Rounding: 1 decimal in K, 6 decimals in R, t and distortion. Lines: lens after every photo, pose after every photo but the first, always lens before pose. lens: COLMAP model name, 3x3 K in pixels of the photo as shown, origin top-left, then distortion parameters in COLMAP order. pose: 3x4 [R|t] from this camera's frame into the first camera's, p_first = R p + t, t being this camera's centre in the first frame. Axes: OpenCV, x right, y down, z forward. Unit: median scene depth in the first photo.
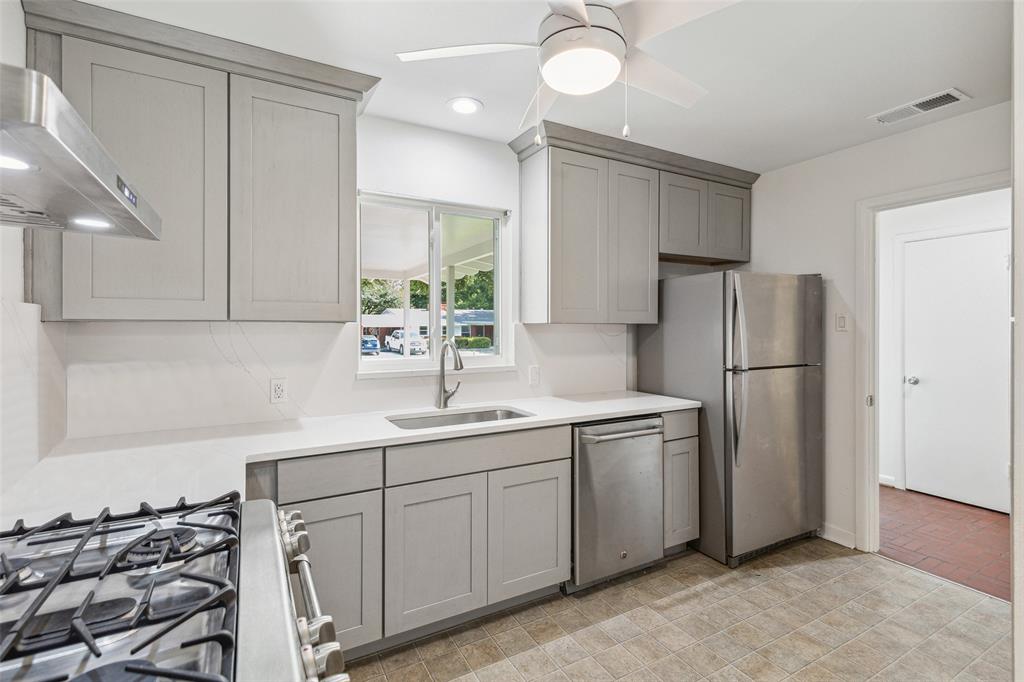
lens RADIAL K [[470.6, 0, 508.5], [0, 470.6, 333.2], [0, 0, 1]] dist [0.008347, -0.000764]
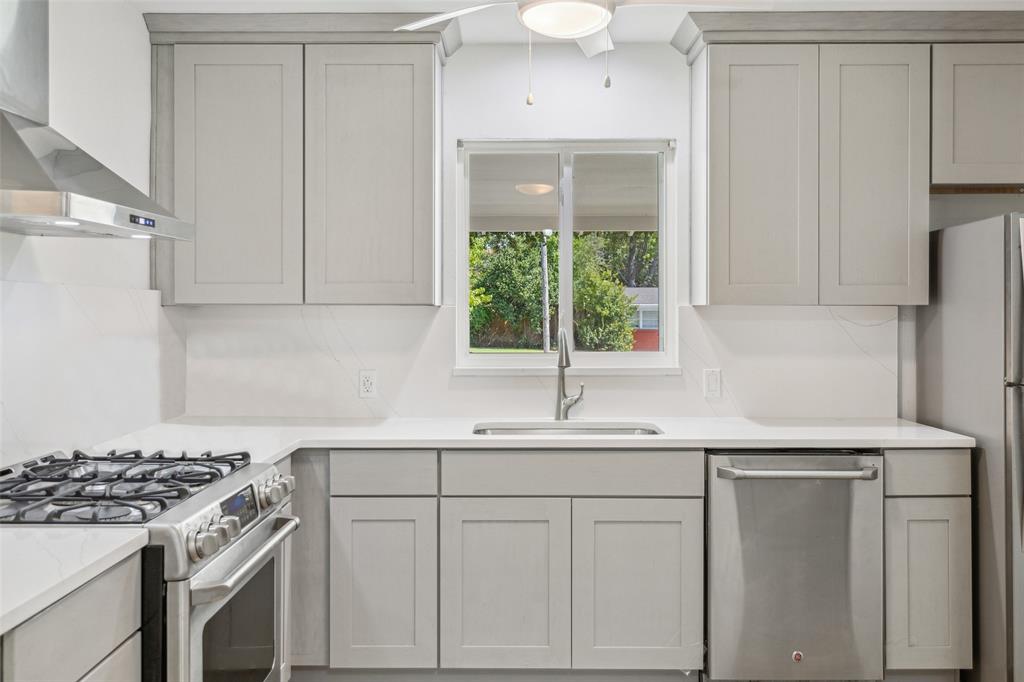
lens RADIAL K [[891.8, 0, 513.7], [0, 891.8, 336.1], [0, 0, 1]] dist [0.000618, -0.007922]
pose [[0.872844, 0.013631, -0.487809, 0.524239], [-0.005856, 0.999830, 0.017461, 0.002913], [0.487964, -0.012385, 0.872776, -0.291661]]
